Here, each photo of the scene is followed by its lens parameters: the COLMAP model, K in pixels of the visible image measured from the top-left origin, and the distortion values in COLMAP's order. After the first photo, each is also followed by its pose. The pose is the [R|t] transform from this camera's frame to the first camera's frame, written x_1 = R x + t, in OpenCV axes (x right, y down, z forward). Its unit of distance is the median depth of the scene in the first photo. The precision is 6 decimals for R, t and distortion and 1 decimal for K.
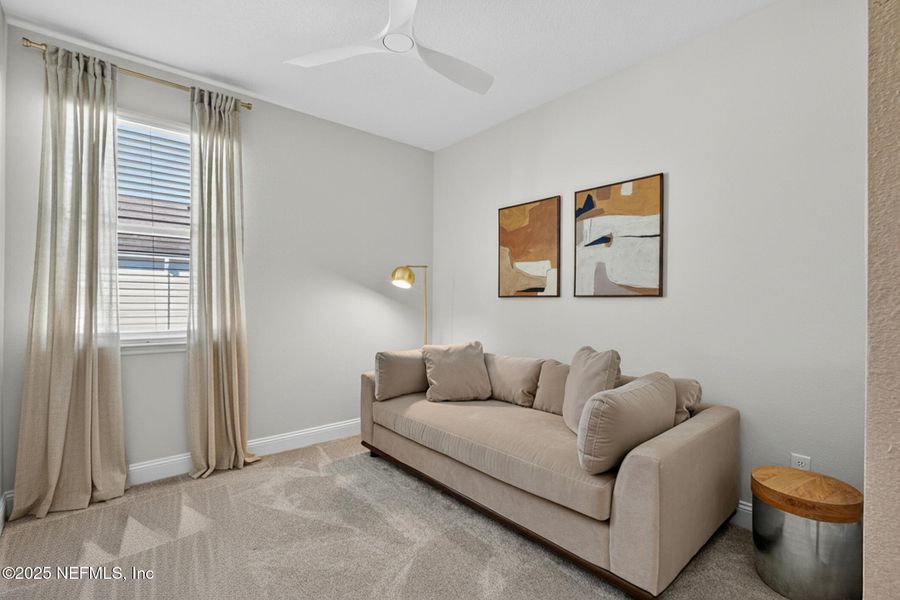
lens RADIAL K [[411.5, 0, 445.2], [0, 411.5, 298.6], [0, 0, 1]] dist [-0.001922, -0.000083]
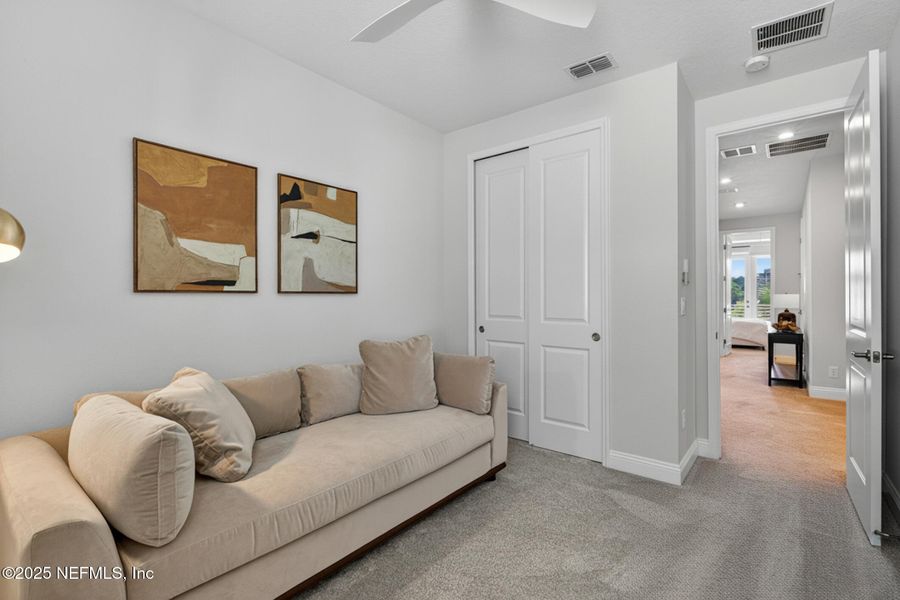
lens RADIAL K [[411.5, 0, 445.2], [0, 411.5, 298.6], [0, 0, 1]] dist [-0.001922, -0.000083]
pose [[-0.178591, -0.006145, 0.983904, -0.624996], [0.002153, 0.999976, 0.006636, 0.002990], [-0.983921, 0.003304, -0.178573, 0.829006]]
